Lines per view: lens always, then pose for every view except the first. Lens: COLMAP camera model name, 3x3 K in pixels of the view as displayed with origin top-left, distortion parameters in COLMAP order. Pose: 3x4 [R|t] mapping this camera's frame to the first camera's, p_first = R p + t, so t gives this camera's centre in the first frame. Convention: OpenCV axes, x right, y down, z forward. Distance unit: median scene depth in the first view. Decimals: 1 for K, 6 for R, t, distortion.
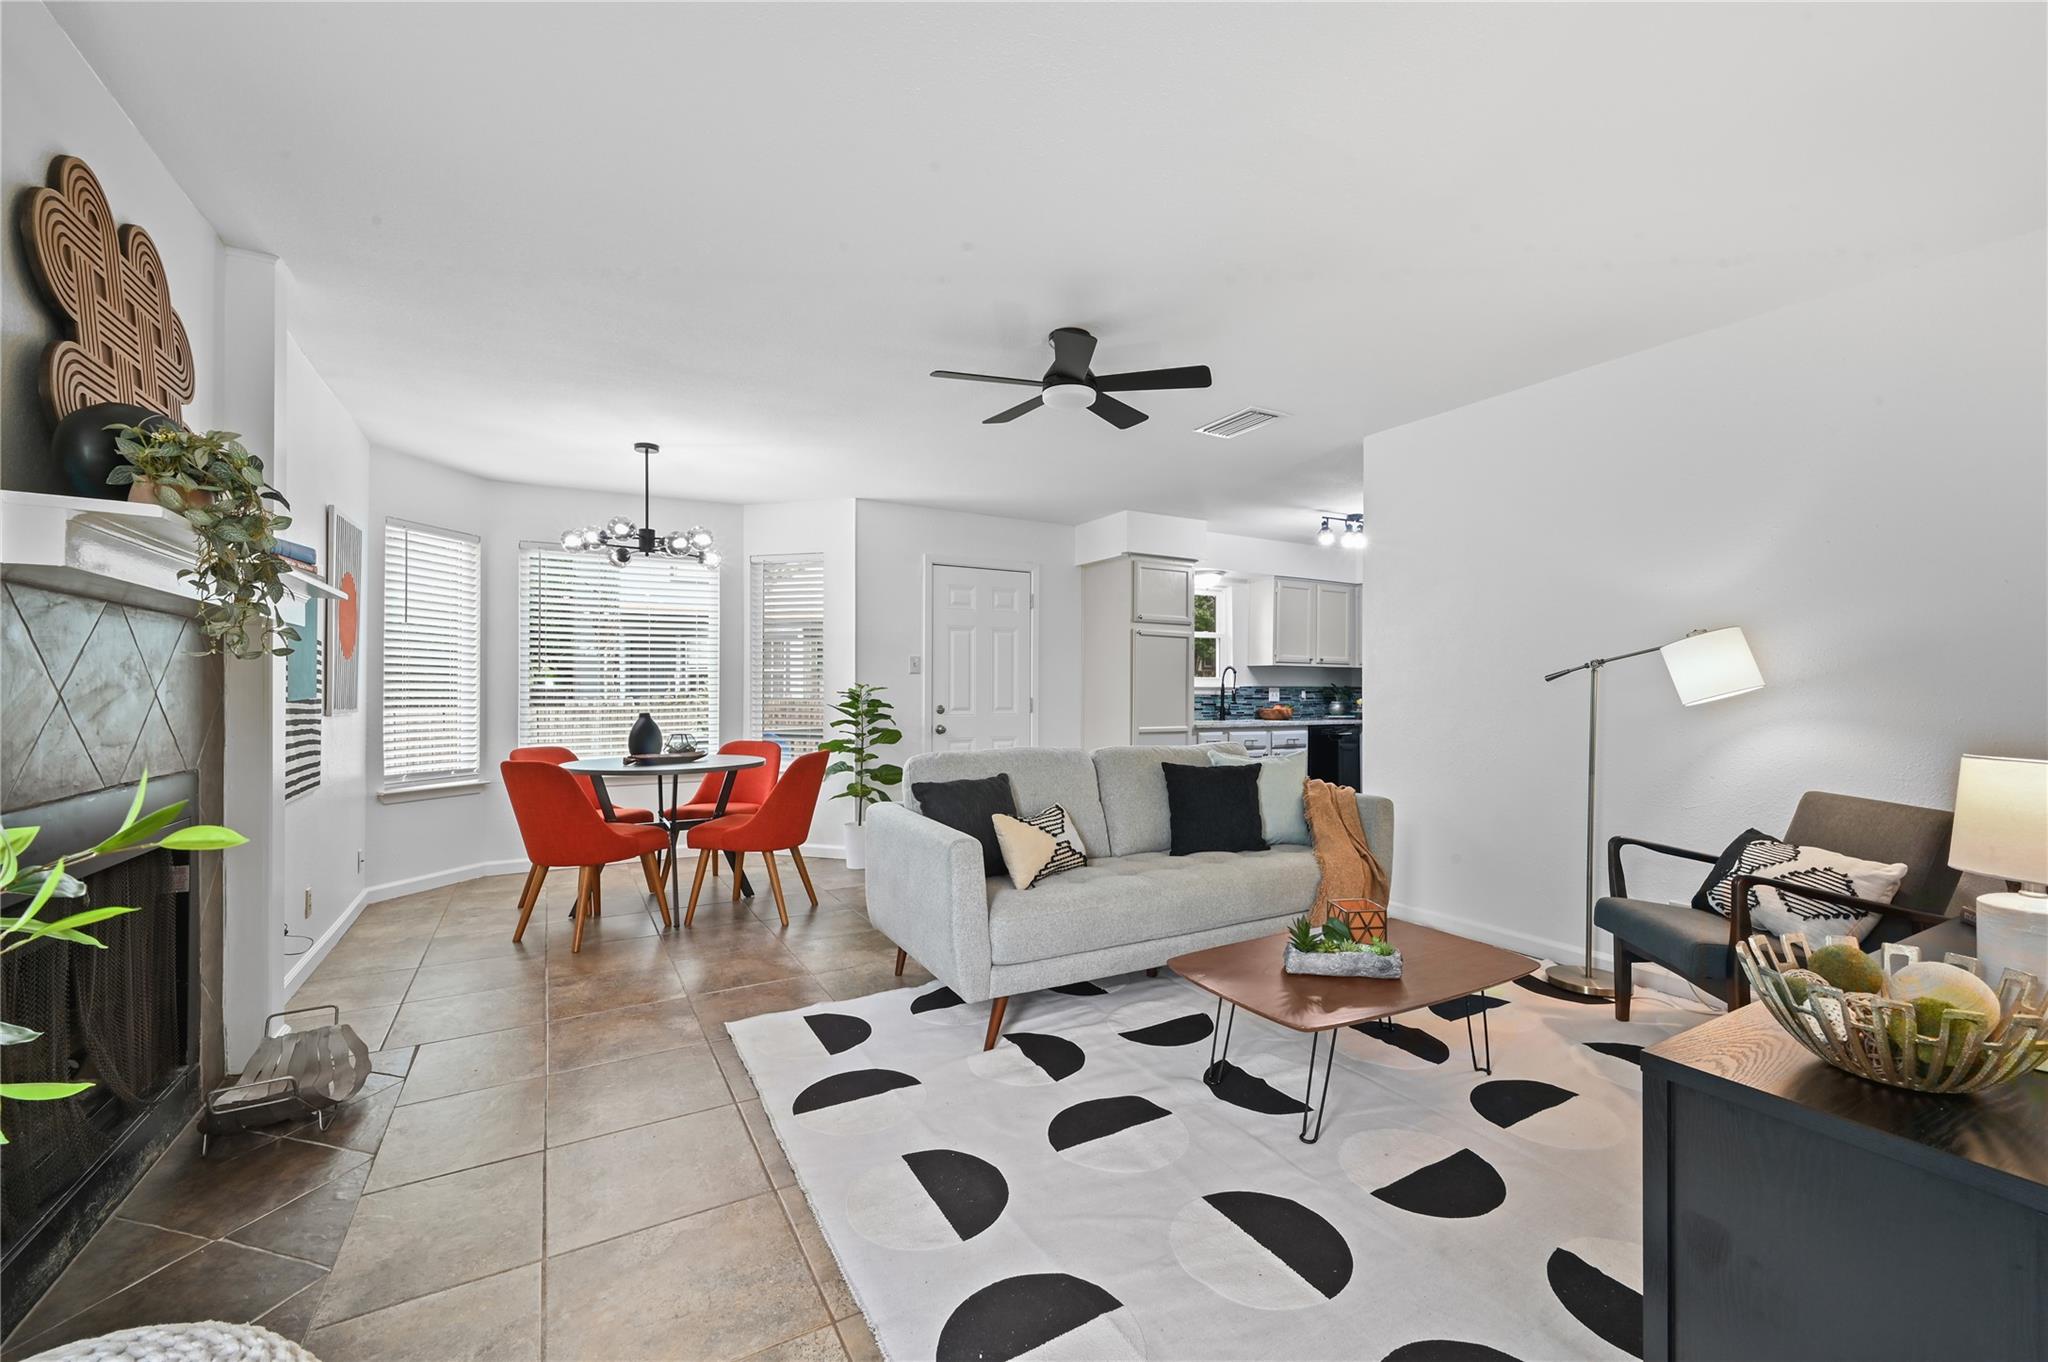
lens RADIAL K [[832.8, 0, 1024.0], [0, 832.8, 681.0], [0, 0, 1]] dist [0.000069, 0.000017]
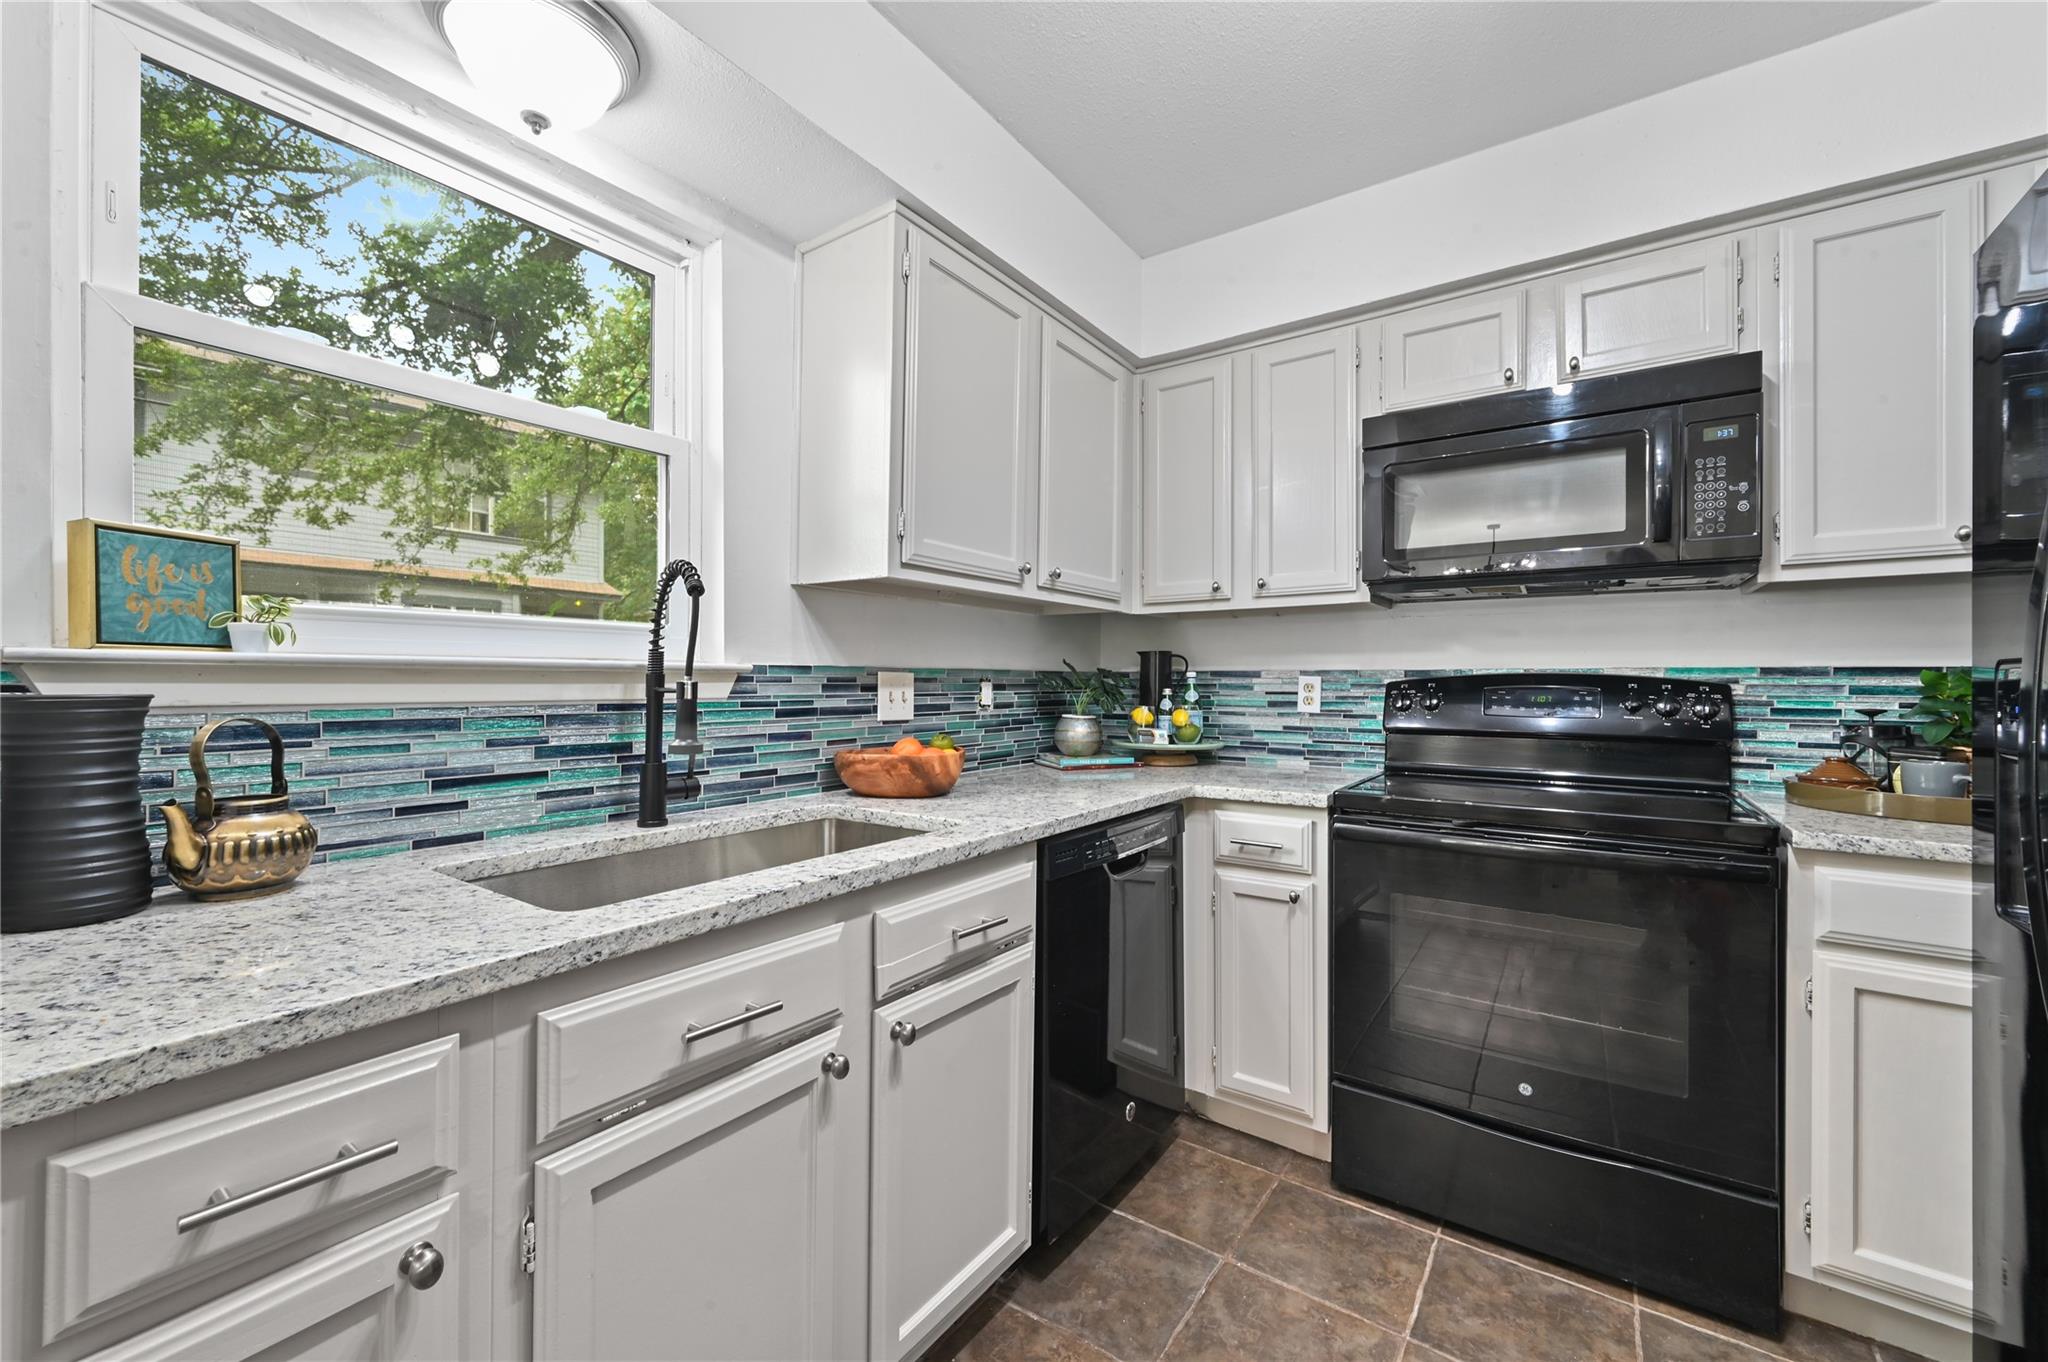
lens RADIAL K [[828.1, 0, 1026.3], [0, 828.1, 687.0], [0, 0, 1]] dist [-0.000496, -0.000107]
pose [[0.908813, -0.000237, 0.417203, 0.228899], [-0.006538, 0.999869, 0.014811, 0.009096], [-0.417152, -0.016188, 0.908693, 0.744613]]
